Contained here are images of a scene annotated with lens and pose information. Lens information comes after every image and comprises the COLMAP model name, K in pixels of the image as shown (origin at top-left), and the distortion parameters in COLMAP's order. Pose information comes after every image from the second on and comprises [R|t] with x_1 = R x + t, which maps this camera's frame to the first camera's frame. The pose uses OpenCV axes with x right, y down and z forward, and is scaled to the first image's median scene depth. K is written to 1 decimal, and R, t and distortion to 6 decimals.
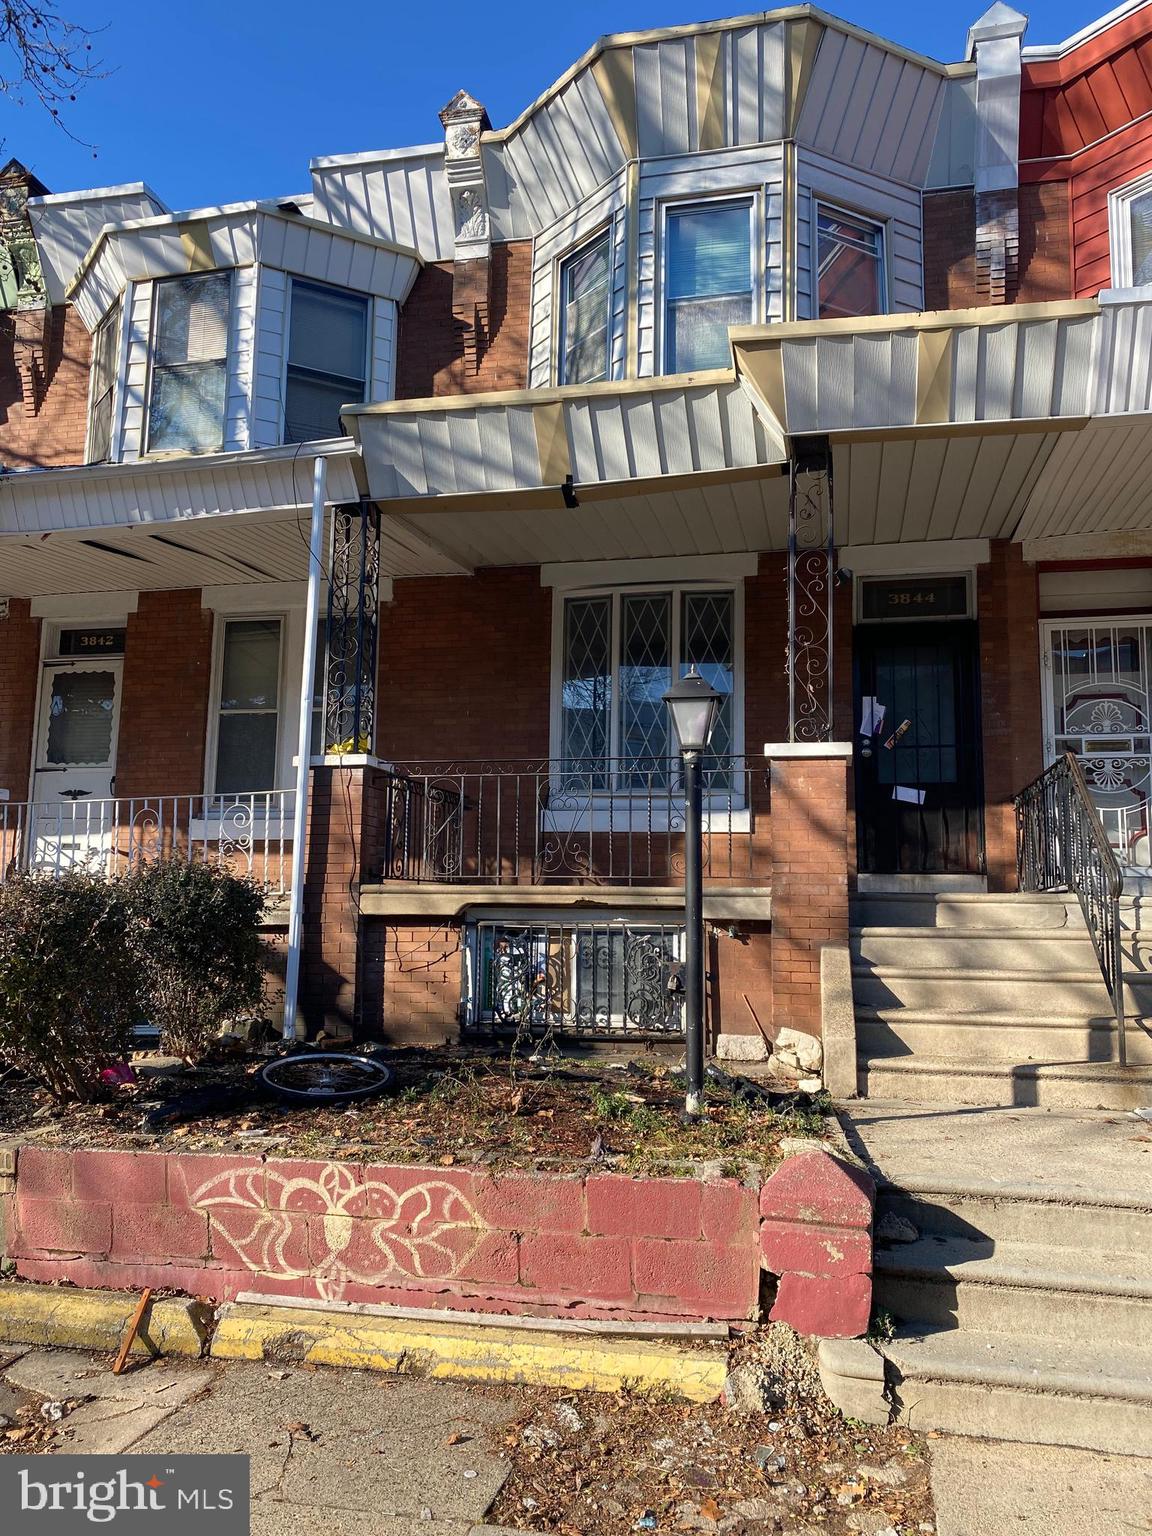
lens RADIAL K [[1148.8, 0, 575.7], [0, 1148.8, 783.1], [0, 0, 1]] dist [0.011140, -0.004653]
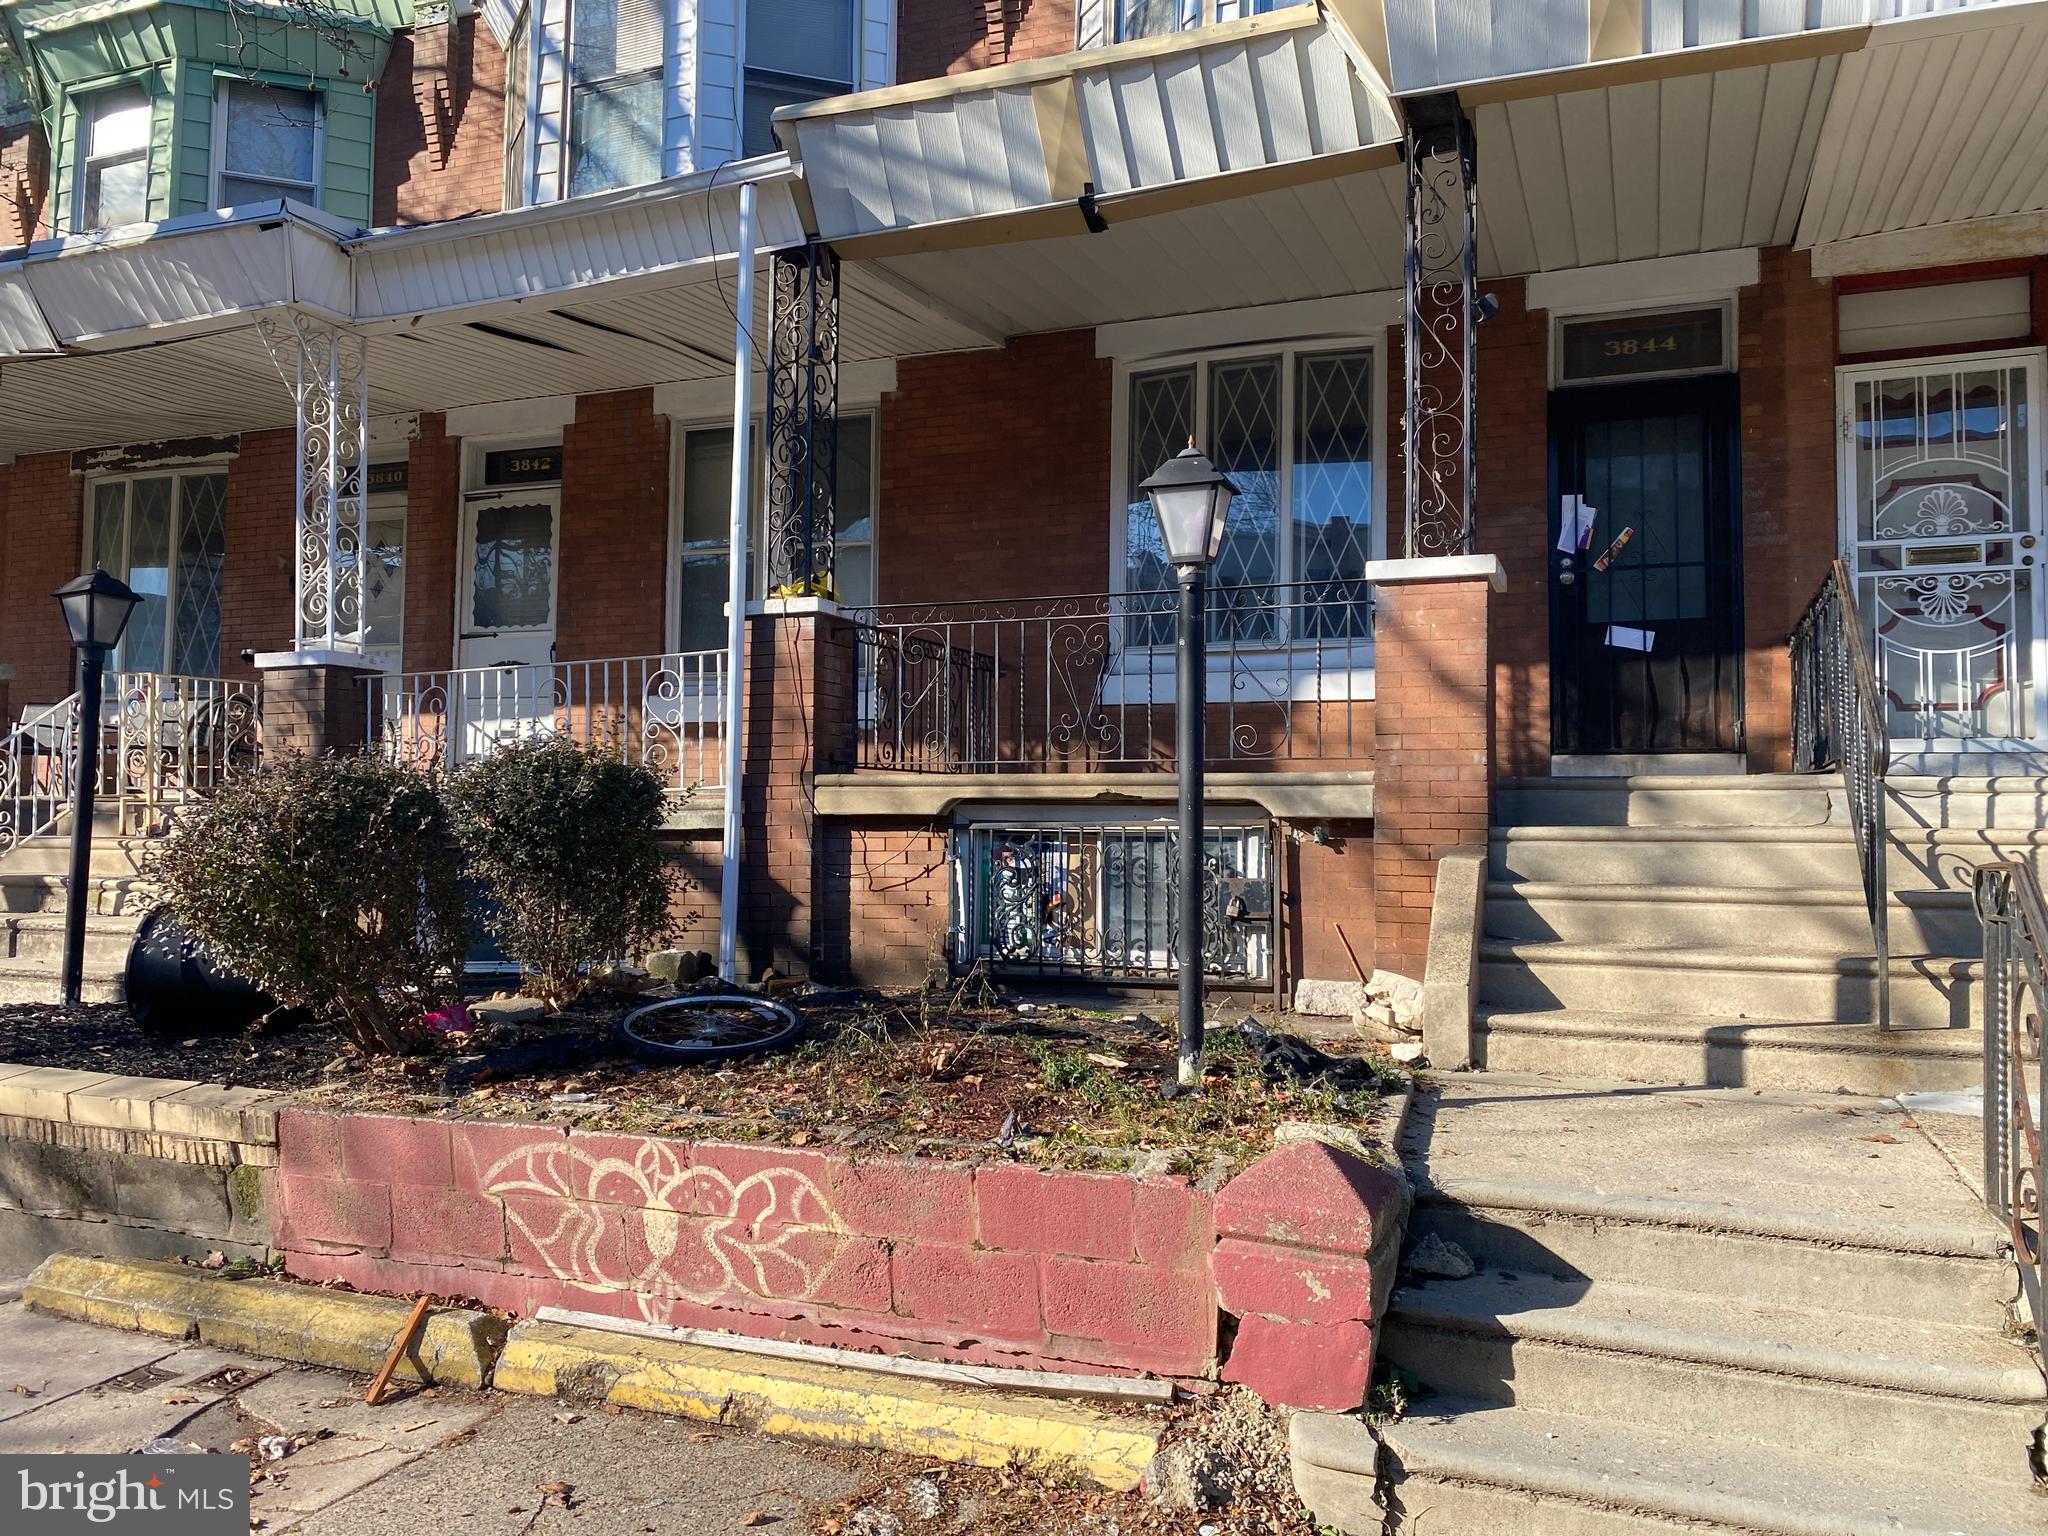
lens RADIAL K [[1536.7, 0, 1023.8], [0, 1536.7, 761.1], [0, 0, 1]] dist [0.011359, -0.002331]
pose [[0.987515, -0.011810, -0.157082, 0.118894], [0.022549, 0.997514, 0.066757, 0.020875], [0.155903, -0.069466, 0.985327, 0.062153]]
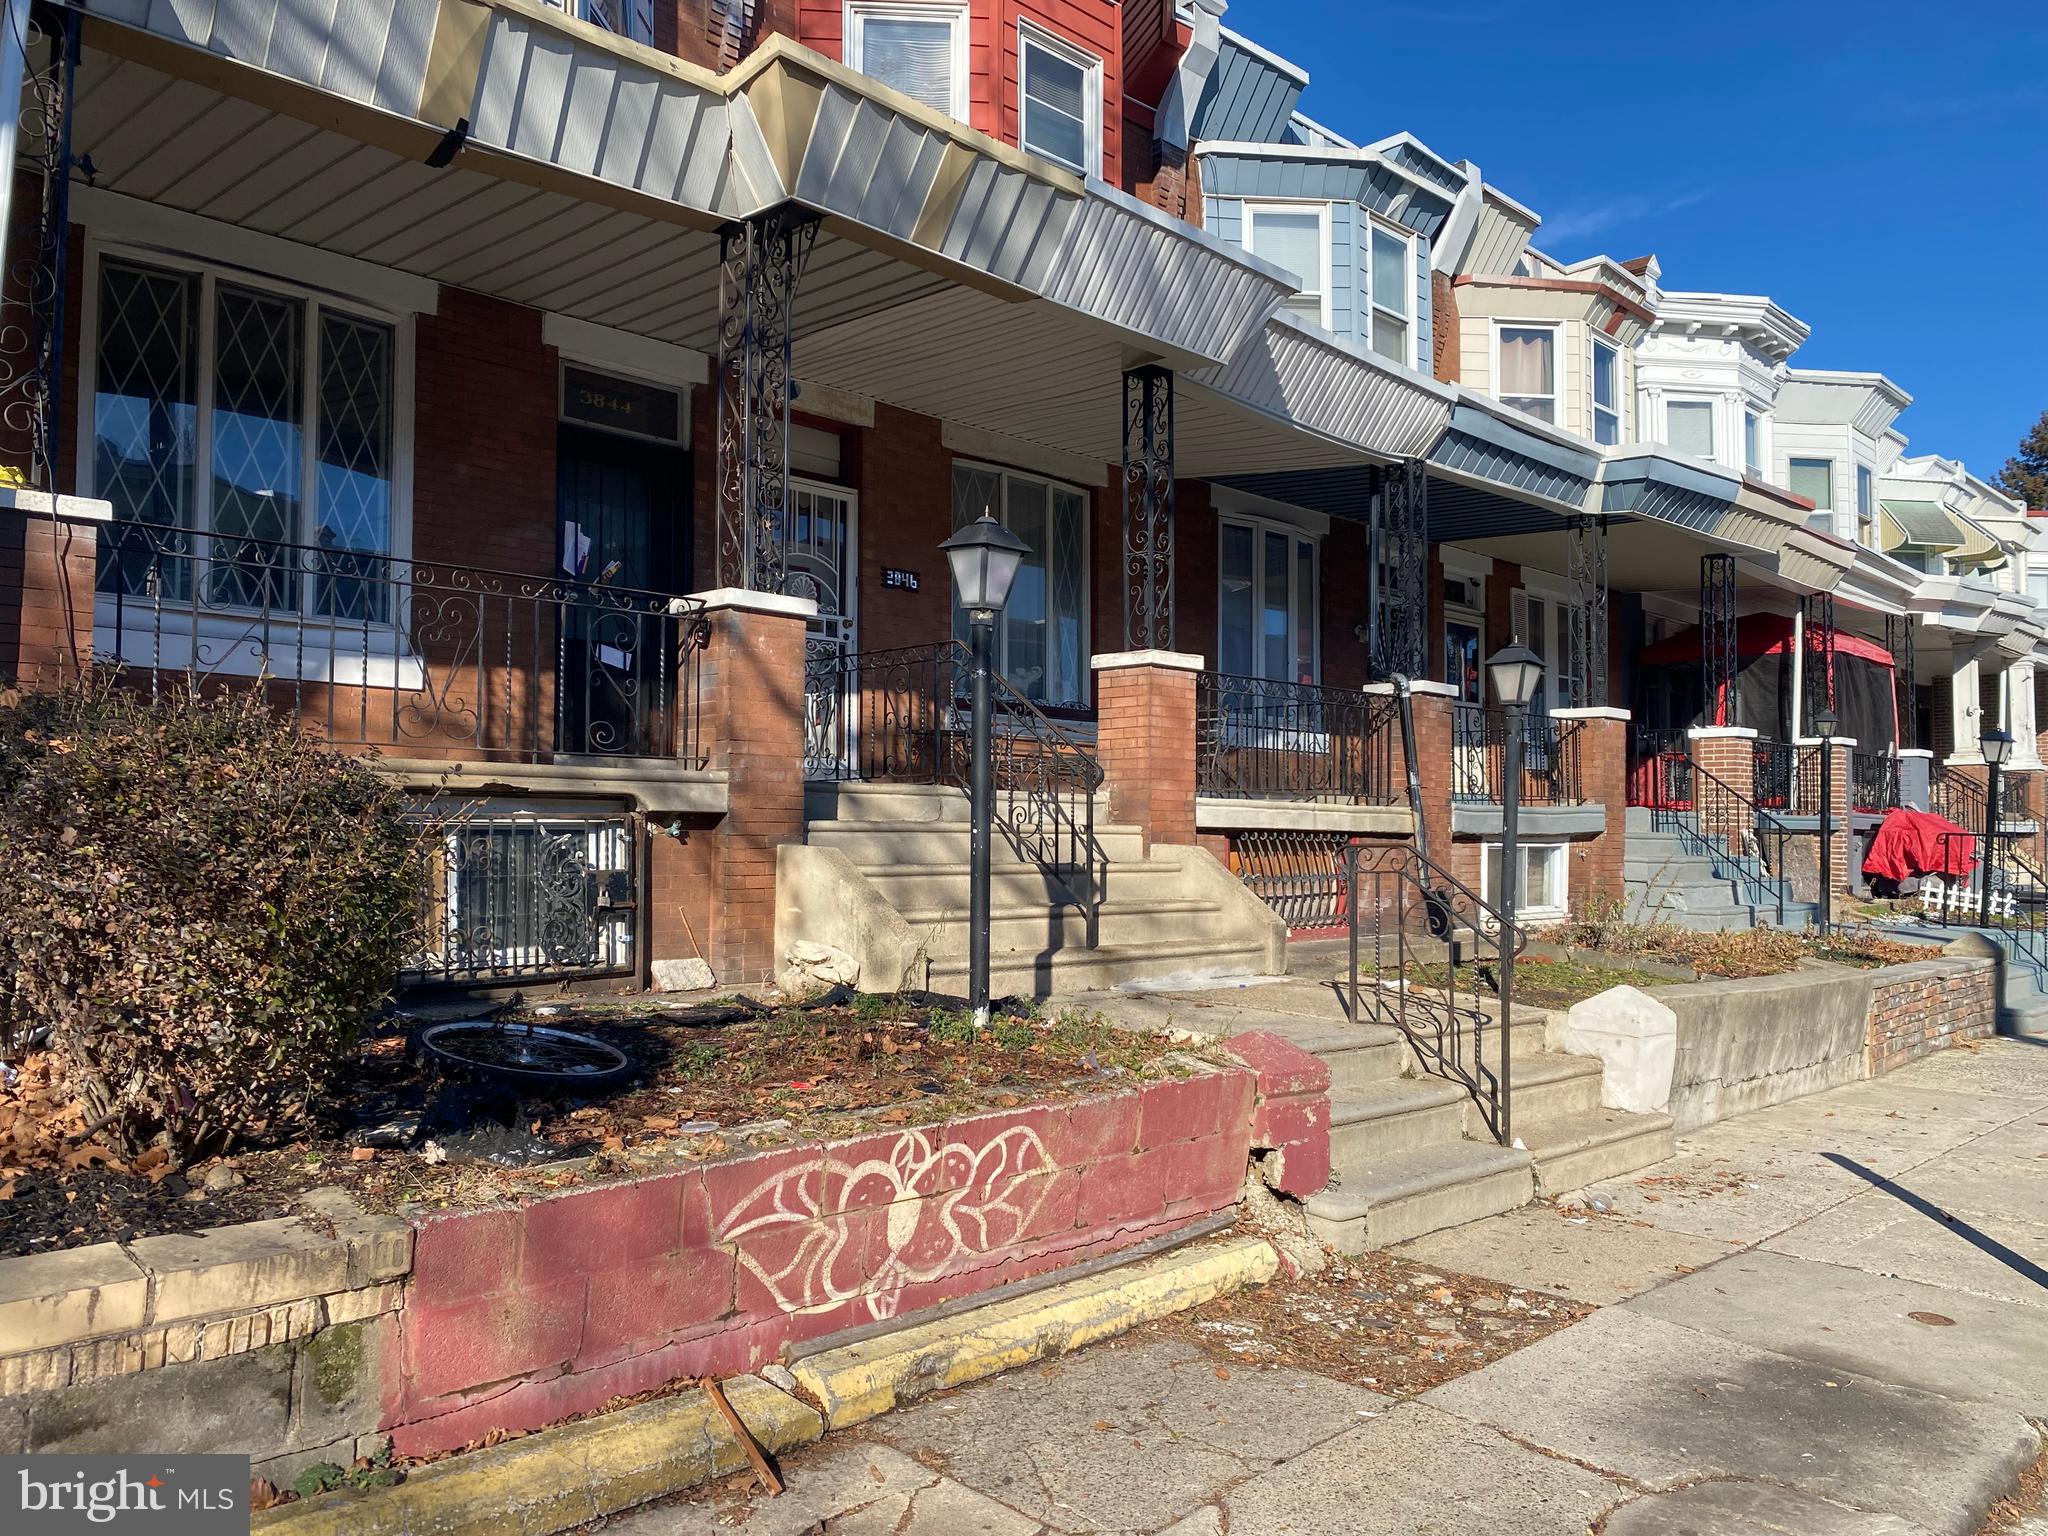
lens RADIAL K [[1530.7, 0, 1029.1], [0, 1530.7, 771.7], [0, 0, 1]] dist [0.036210, -0.040258]
pose [[0.539718, 0.027377, 0.841400, -0.664968], [-0.097297, 0.994802, 0.030044, 0.043860], [-0.836204, -0.098081, 0.539576, 0.287797]]
